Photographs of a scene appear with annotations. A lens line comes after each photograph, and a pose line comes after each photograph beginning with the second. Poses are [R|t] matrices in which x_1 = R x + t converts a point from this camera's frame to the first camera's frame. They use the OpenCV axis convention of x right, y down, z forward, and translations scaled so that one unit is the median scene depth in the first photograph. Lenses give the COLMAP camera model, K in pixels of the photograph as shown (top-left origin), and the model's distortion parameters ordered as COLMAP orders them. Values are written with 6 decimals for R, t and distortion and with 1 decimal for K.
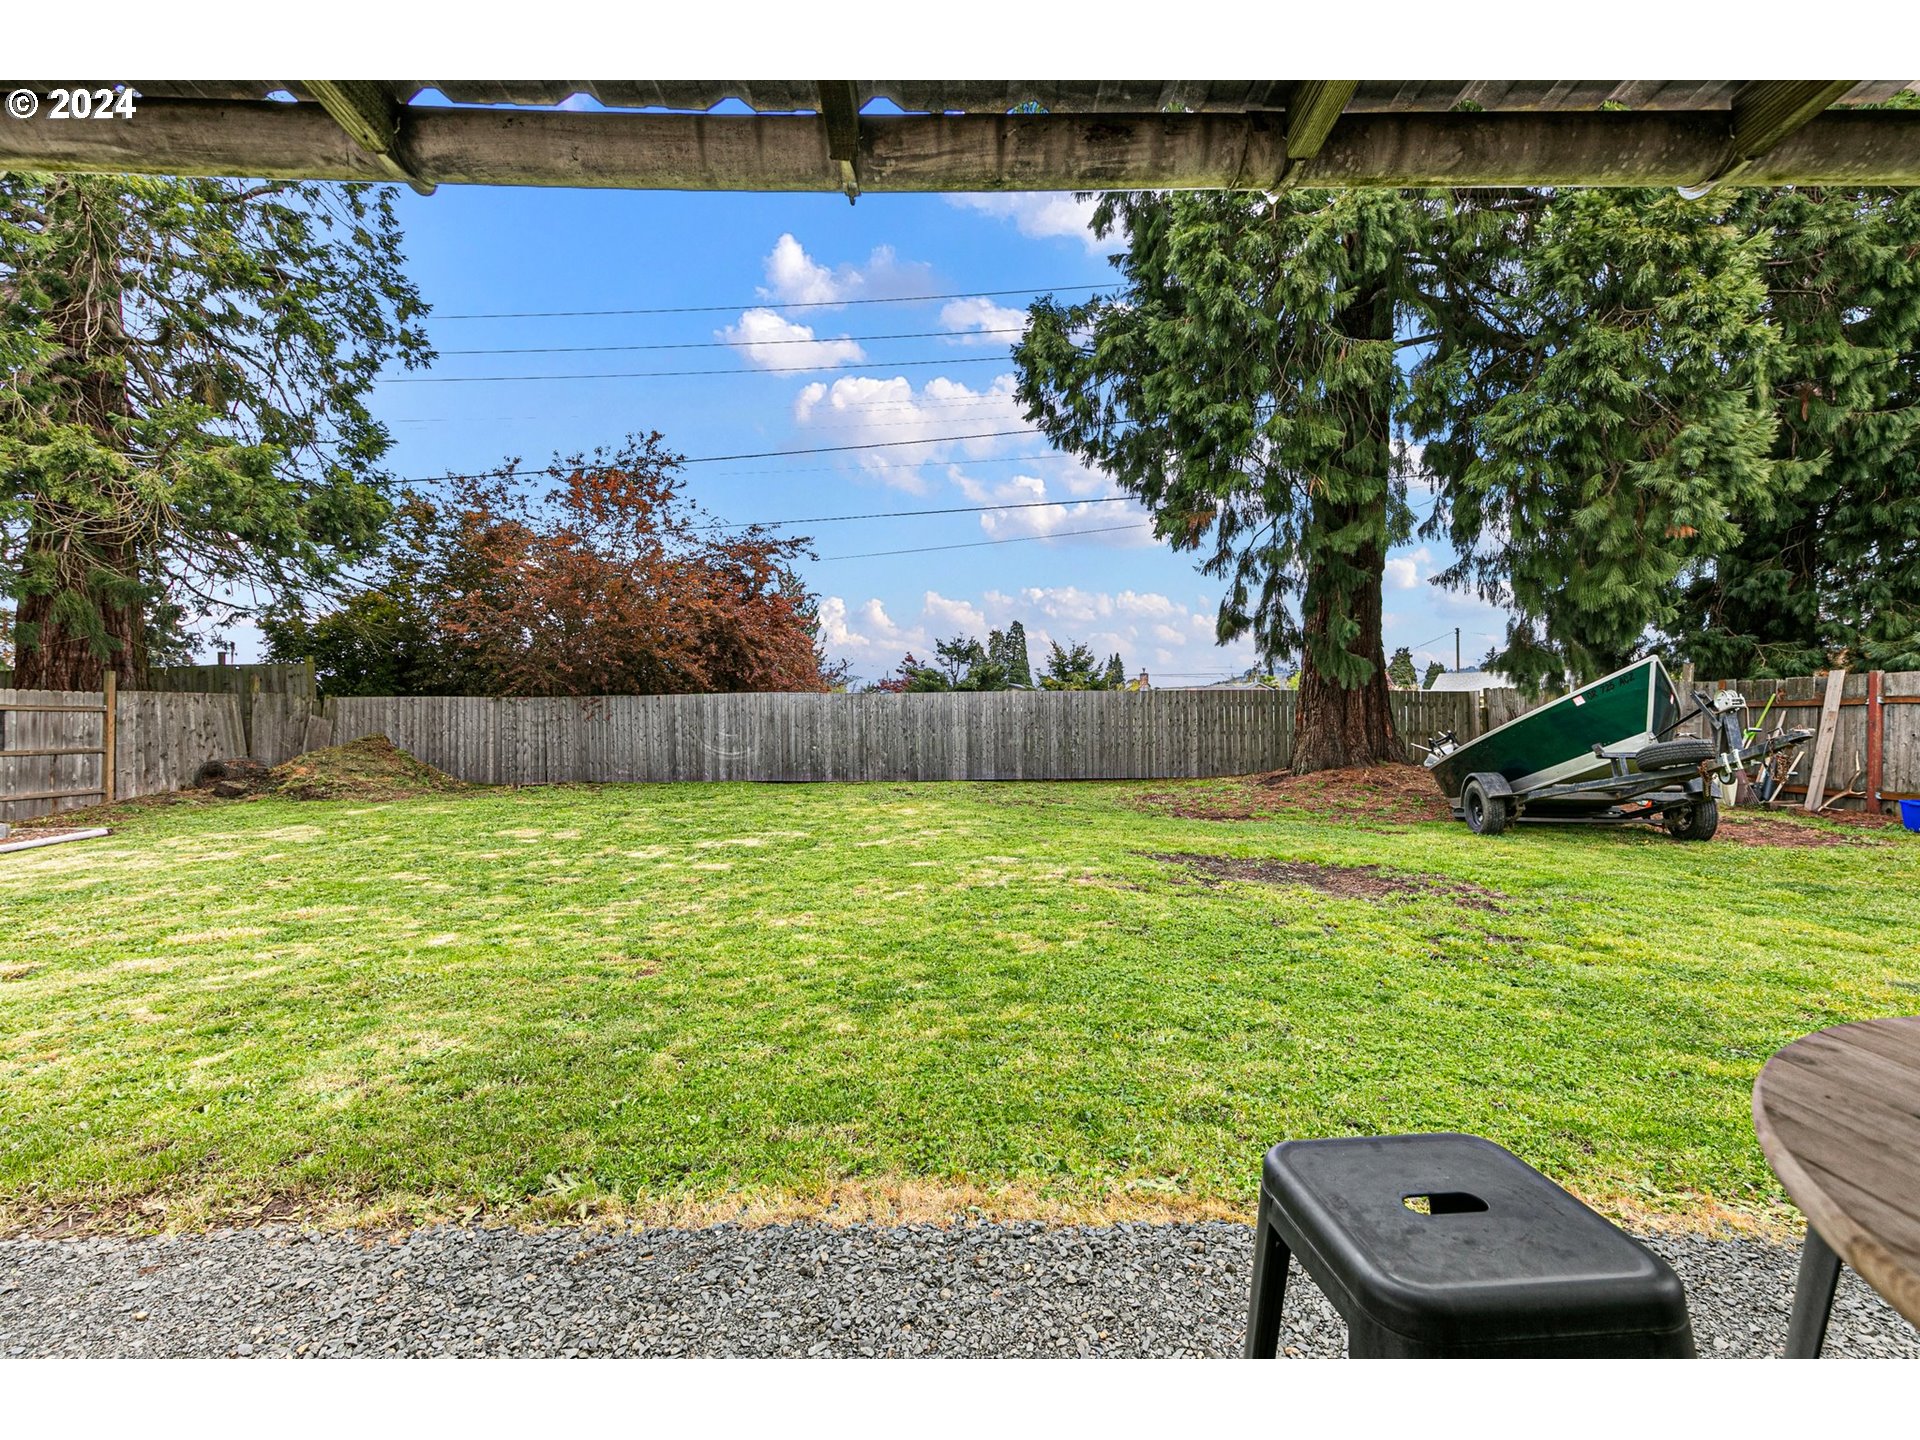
lens RADIAL K [[827.9, 0, 960.0], [0, 827.9, 720.0], [0, 0, 1]] dist [0.013392, -0.000450]
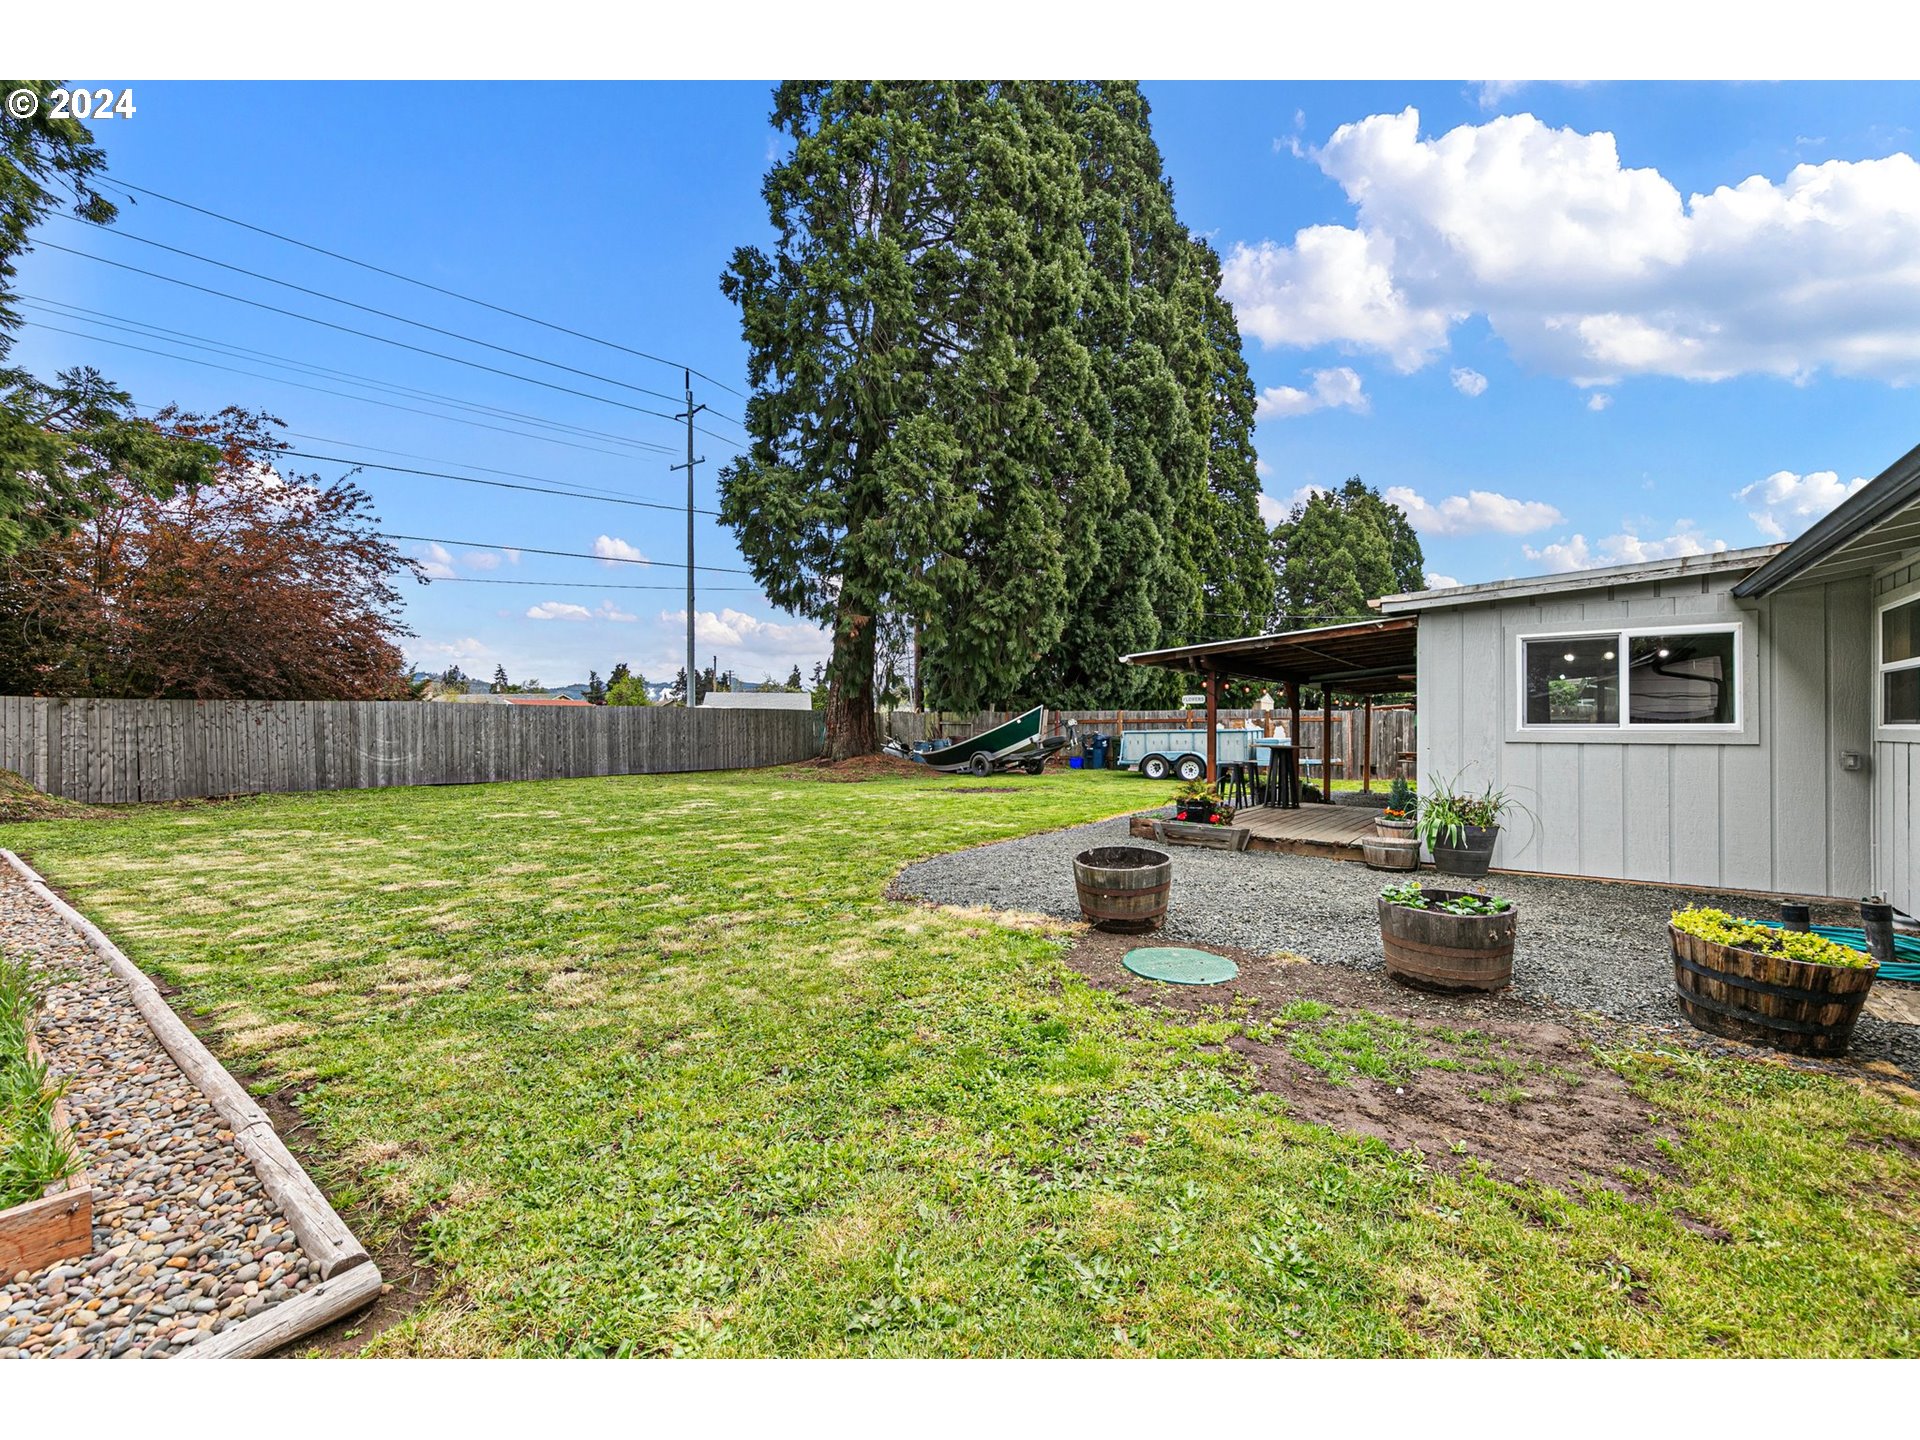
lens RADIAL K [[827.9, 0, 960.0], [0, 827.9, 720.0], [0, 0, 1]] dist [0.013392, -0.000450]
pose [[0.628909, 0.009071, 0.777426, -0.641180], [-0.001108, 0.999941, -0.010771, 0.001140], [-0.777478, 0.005913, 0.628882, -0.216905]]
